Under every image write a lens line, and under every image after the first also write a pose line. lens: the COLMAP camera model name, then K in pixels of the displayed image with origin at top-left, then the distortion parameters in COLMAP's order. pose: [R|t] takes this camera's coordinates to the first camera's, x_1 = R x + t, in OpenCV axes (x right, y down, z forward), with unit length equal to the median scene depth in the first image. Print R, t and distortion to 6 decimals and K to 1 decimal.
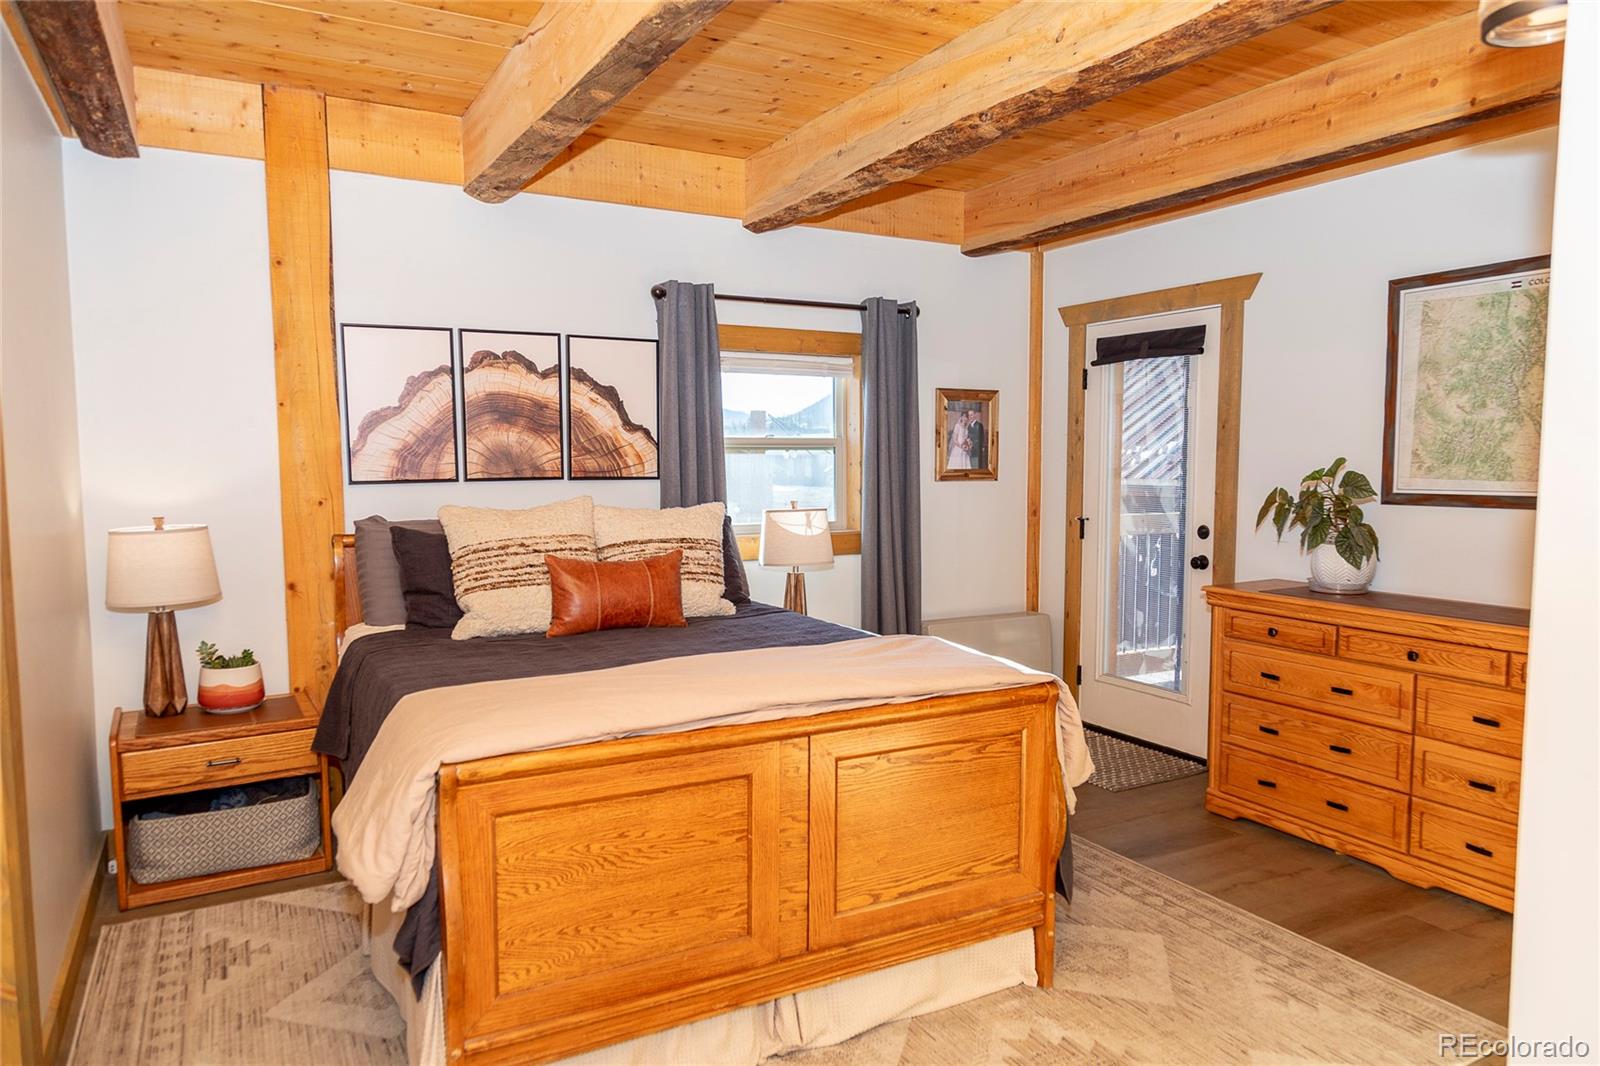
lens RADIAL K [[1068.9, 0, 802.7], [0, 1068.9, 547.4], [0, 0, 1]] dist [0.002059, 0.004000]
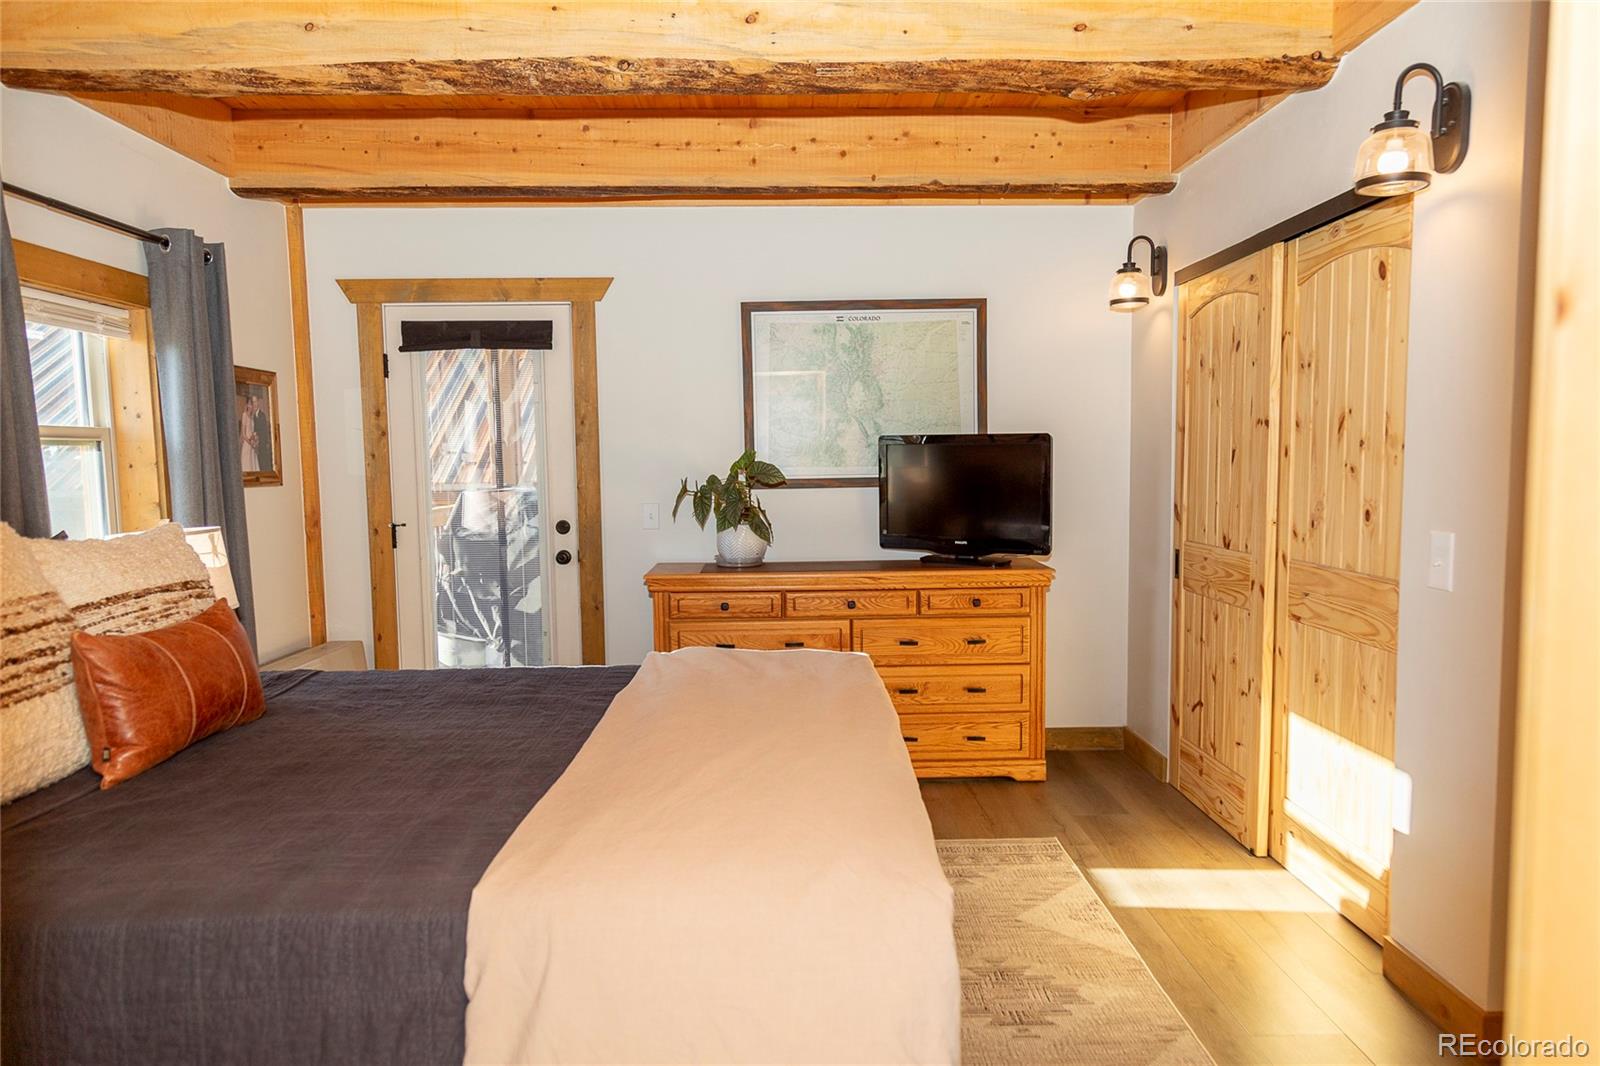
lens RADIAL K [[1068.9, 0, 802.7], [0, 1068.9, 547.4], [0, 0, 1]] dist [0.002059, 0.004000]
pose [[0.445551, -0.079566, 0.891714, -0.506235], [0.089108, 0.995038, 0.044262, -0.024033], [-0.890811, 0.059738, 0.450430, 0.417544]]
